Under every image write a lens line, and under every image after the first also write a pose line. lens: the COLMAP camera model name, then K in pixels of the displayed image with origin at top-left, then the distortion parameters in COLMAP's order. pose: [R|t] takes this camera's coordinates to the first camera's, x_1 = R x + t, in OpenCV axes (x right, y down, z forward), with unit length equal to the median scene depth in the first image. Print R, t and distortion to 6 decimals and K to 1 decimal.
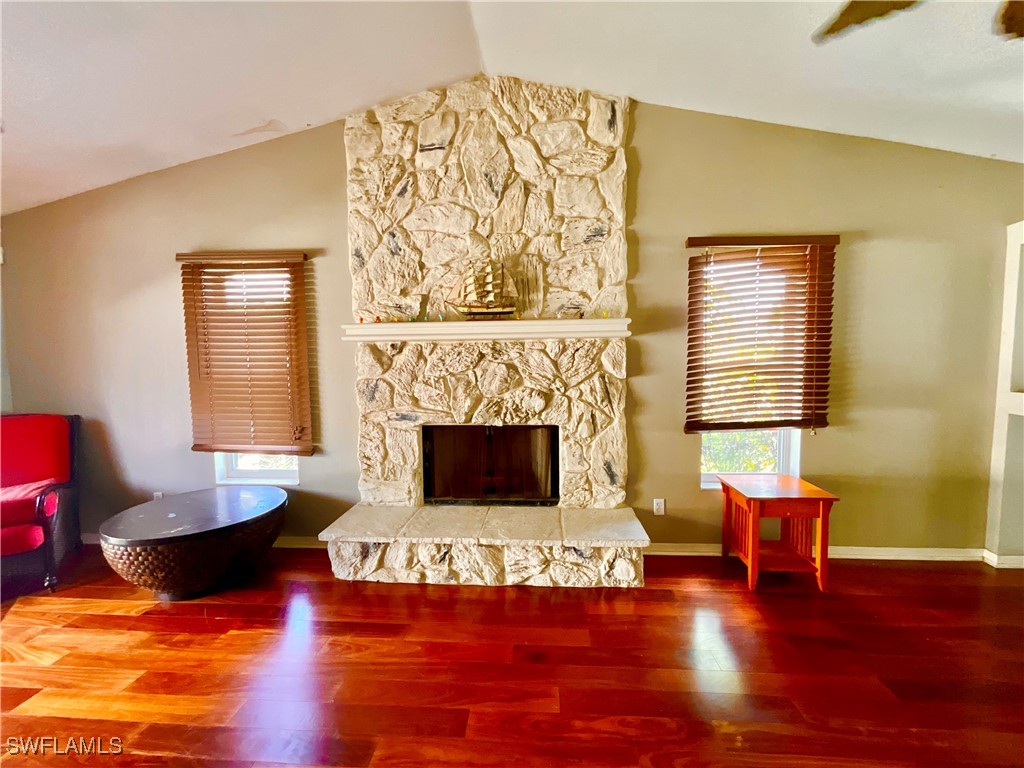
lens RADIAL K [[414.6, 0, 517.5], [0, 414.6, 385.5], [0, 0, 1]] dist [-0.001508, 0.002359]
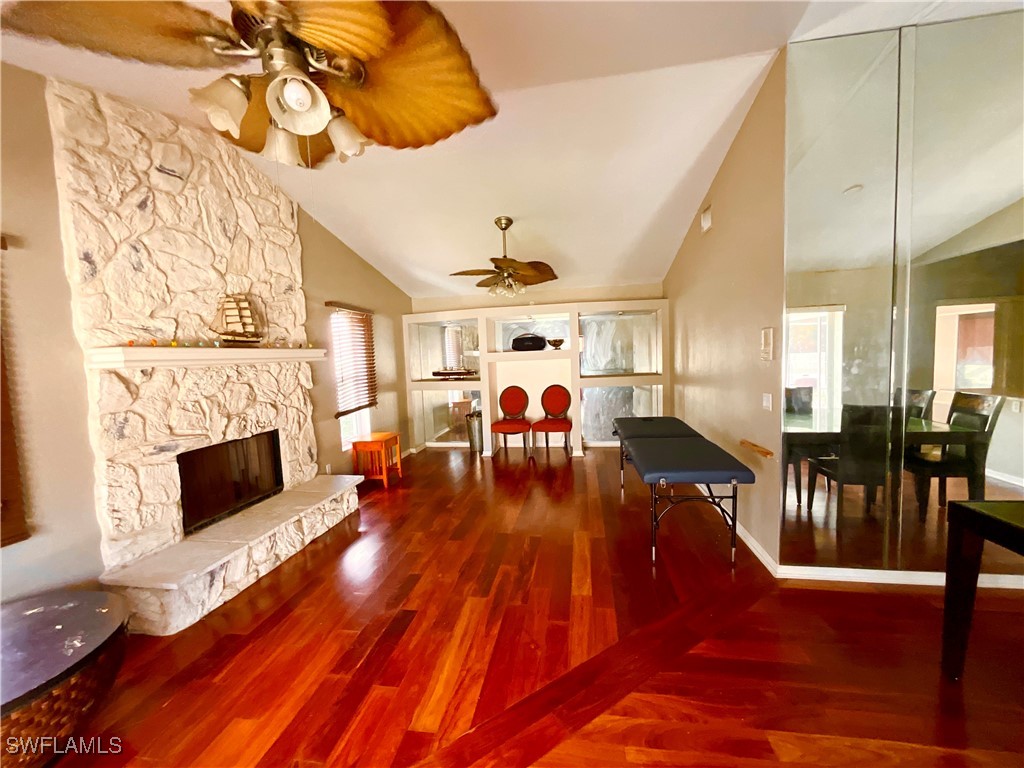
lens RADIAL K [[414.6, 0, 514.5], [0, 414.6, 386.6], [0, 0, 1]] dist [-0.001508, 0.002359]
pose [[0.092481, -0.068047, 0.993387, -1.145981], [0.106433, 0.992622, 0.058086, -0.032421], [-0.990010, 0.100357, 0.099041, 0.130752]]
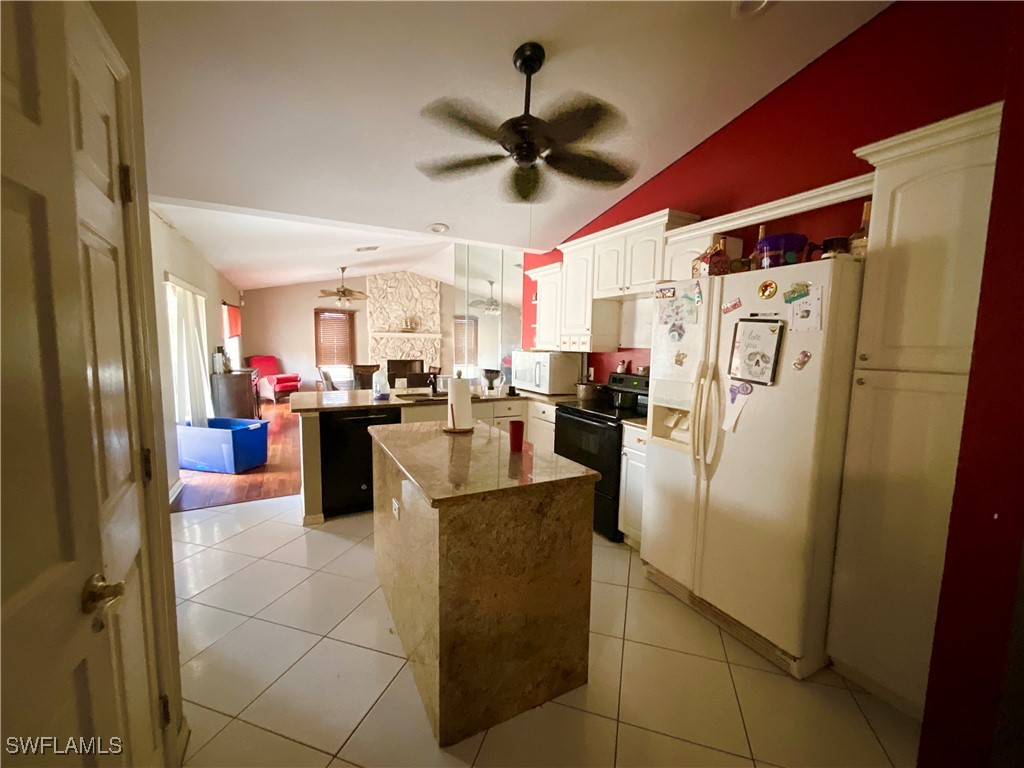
lens RADIAL K [[414.6, 0, 514.2], [0, 414.6, 390.2], [0, 0, 1]] dist [-0.001508, 0.002359]
pose [[0.849339, -0.032032, 0.526875, -1.292532], [0.006137, 0.998689, 0.050824, 0.195024], [-0.527812, -0.039933, 0.848422, -2.891628]]
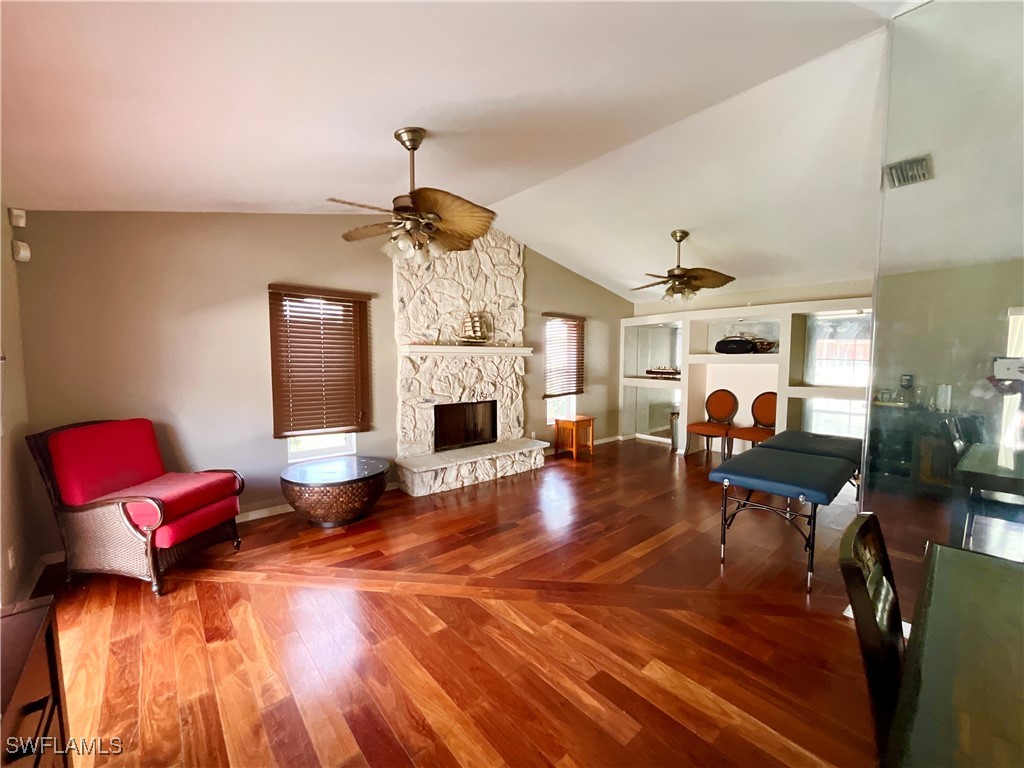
lens RADIAL K [[414.6, 0, 515.5], [0, 414.6, 387.3], [0, 0, 1]] dist [-0.001508, 0.002359]
pose [[0.708382, -0.036976, 0.704860, -1.244756], [0.038142, 0.999173, 0.014083, 0.012406], [-0.704797, 0.016909, 0.709207, -0.455665]]
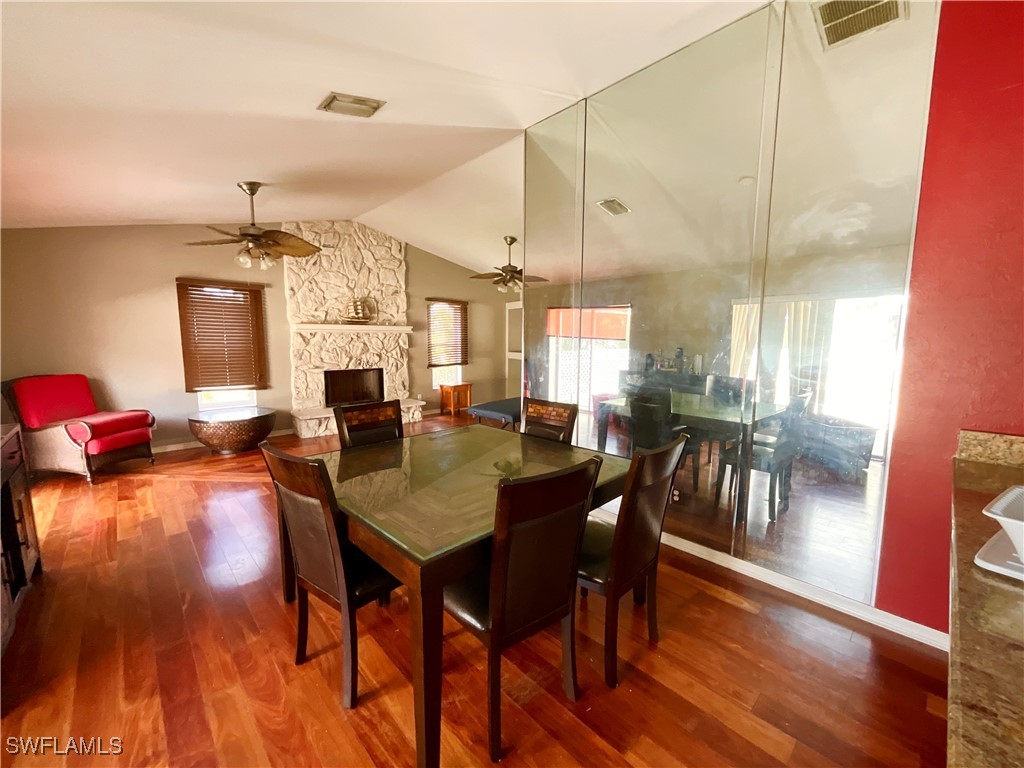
lens RADIAL K [[414.6, 0, 513.9], [0, 414.6, 386.5], [0, 0, 1]] dist [-0.001508, 0.002359]
pose [[0.681090, -0.070330, 0.728815, -1.202660], [0.035966, 0.997388, 0.062636, 0.081562], [-0.731316, -0.016449, 0.681840, -1.273483]]
